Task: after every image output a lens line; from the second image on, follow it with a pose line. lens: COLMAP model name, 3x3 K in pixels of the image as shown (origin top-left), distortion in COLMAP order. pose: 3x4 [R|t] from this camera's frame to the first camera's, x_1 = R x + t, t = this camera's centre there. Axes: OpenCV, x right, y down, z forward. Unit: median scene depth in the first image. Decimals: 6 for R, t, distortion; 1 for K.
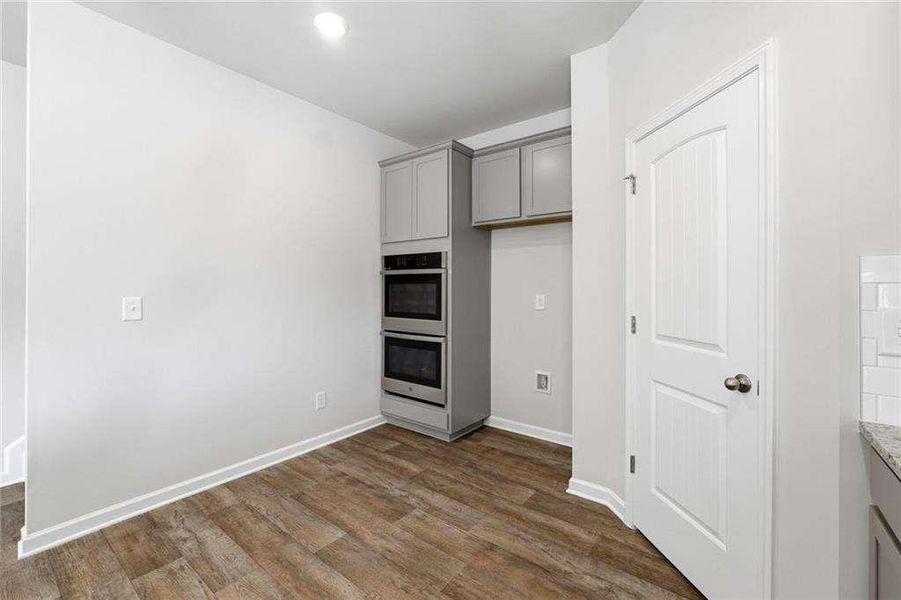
lens RADIAL K [[379.4, 0, 447.3], [0, 379.4, 291.4], [0, 0, 1]] dist [-0.014712, 0.002072]
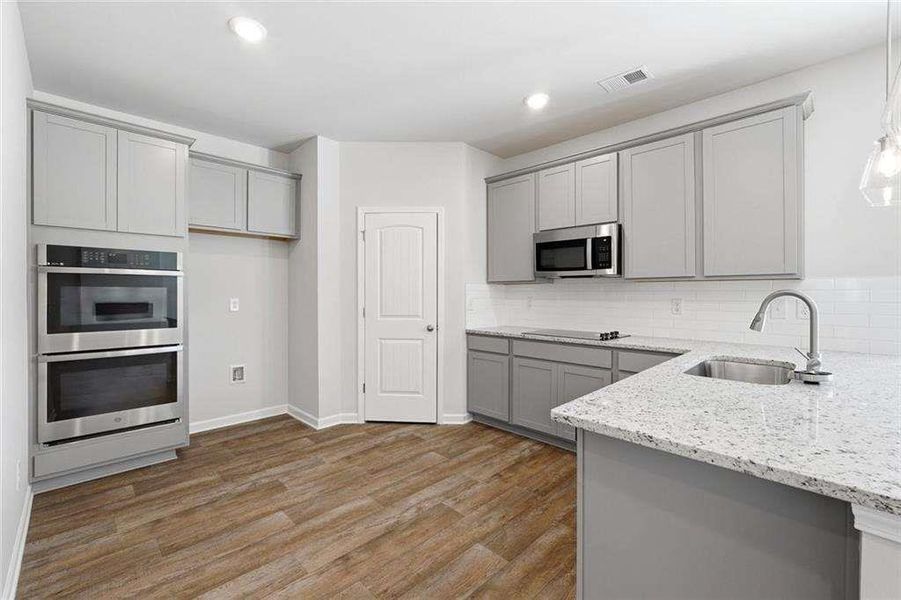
lens RADIAL K [[379.4, 0, 444.9], [0, 379.4, 290.7], [0, 0, 1]] dist [-0.014712, 0.002072]
pose [[0.132229, 0.005413, 0.991204, -0.970454], [0.004220, 0.999973, -0.006024, -0.004671], [-0.991210, 0.004979, 0.132202, 0.267728]]
